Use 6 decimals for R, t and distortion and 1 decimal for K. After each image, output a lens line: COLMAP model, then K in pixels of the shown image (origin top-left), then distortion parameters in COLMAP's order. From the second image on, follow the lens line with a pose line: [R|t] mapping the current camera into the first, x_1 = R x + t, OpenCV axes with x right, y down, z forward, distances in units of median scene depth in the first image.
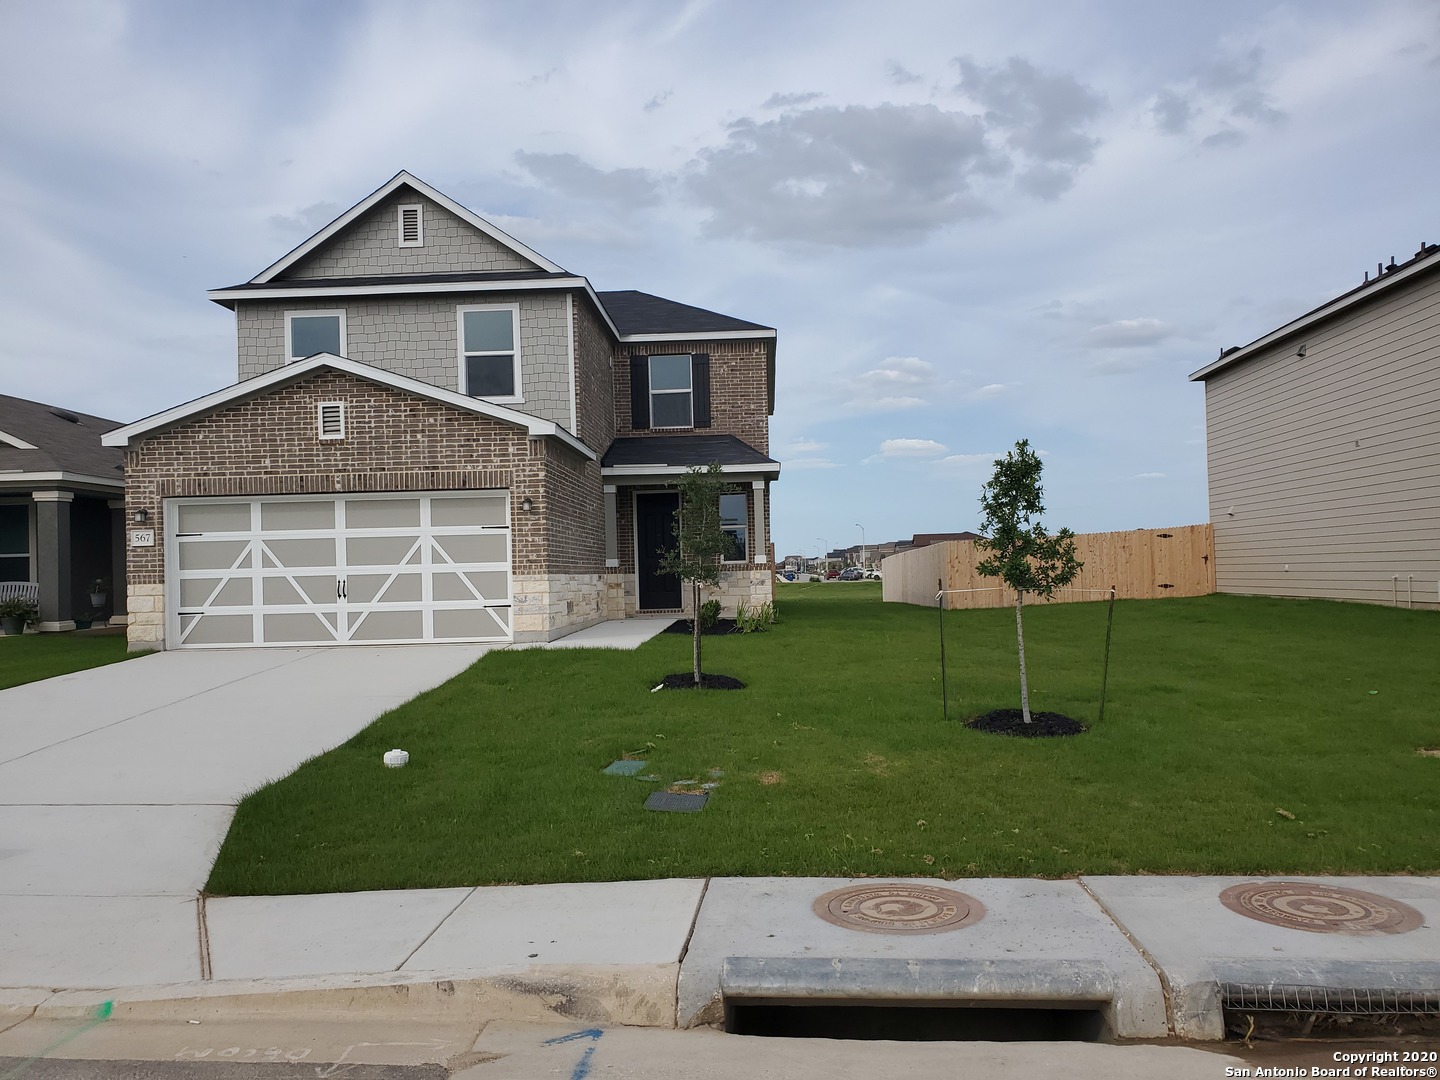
lens RADIAL K [[1125.8, 0, 719.0], [0, 1125.8, 542.0], [0, 0, 1]] dist [0.030772, 0.007150]
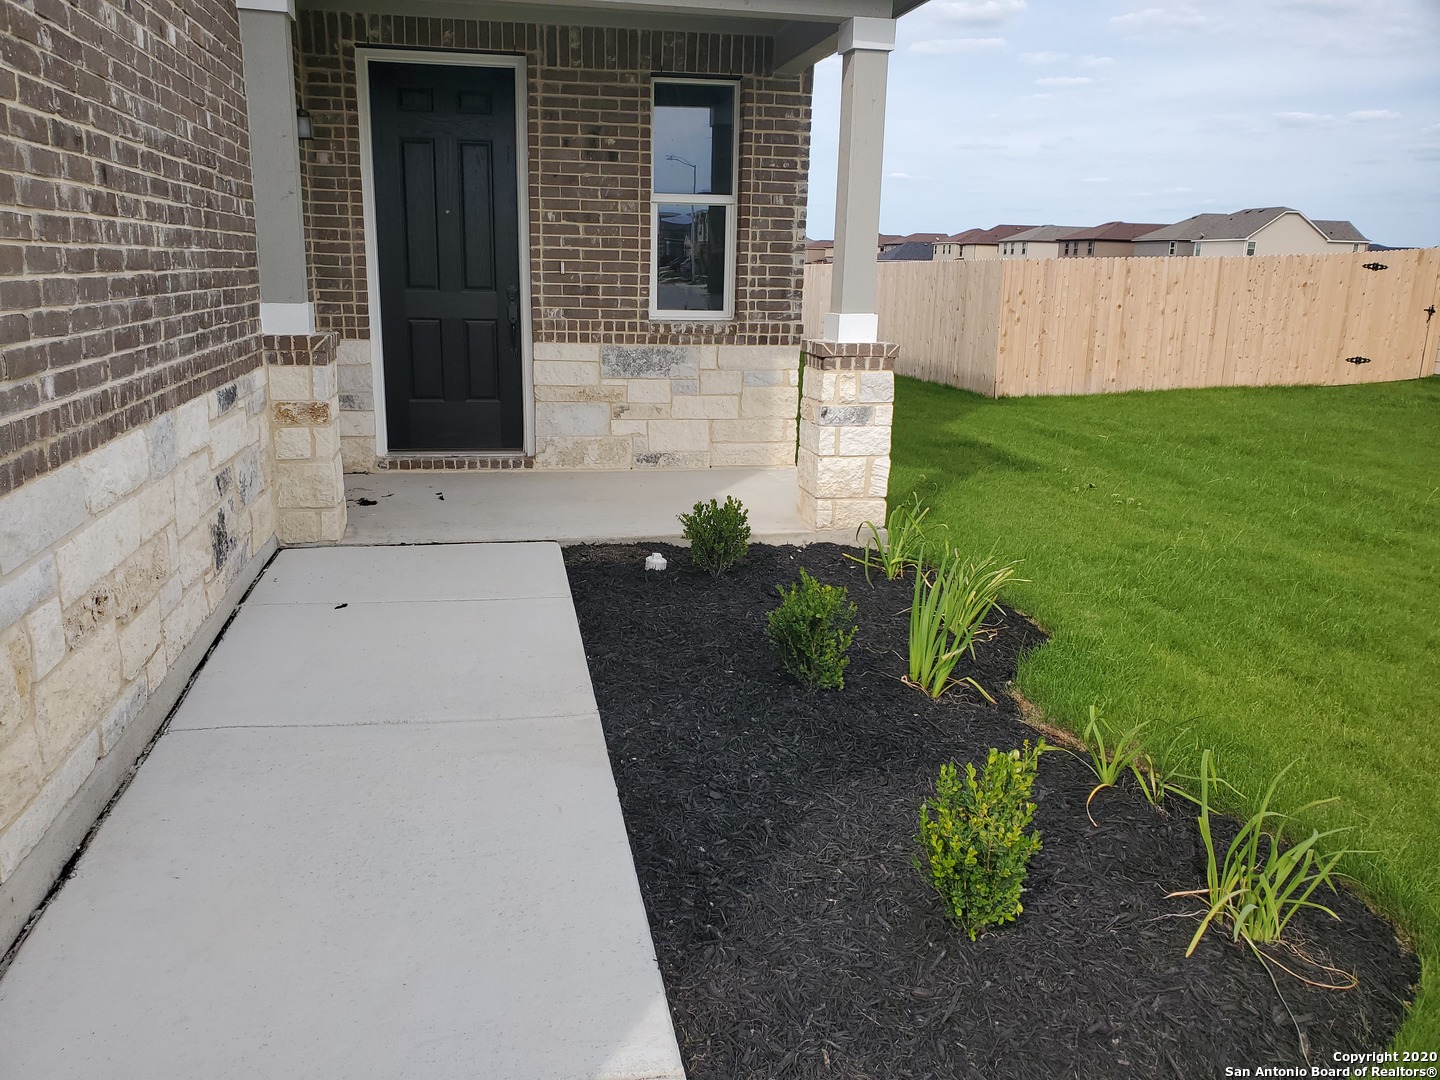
lens RADIAL K [[1125.8, 0, 713.8], [0, 1125.8, 536.8], [0, 0, 1]] dist [0.030772, 0.007150]
pose [[0.968935, -0.011724, 0.247039, -0.060906], [-0.053365, 0.965434, 0.255125, -0.003814], [-0.241491, -0.260383, 0.934817, 0.677117]]
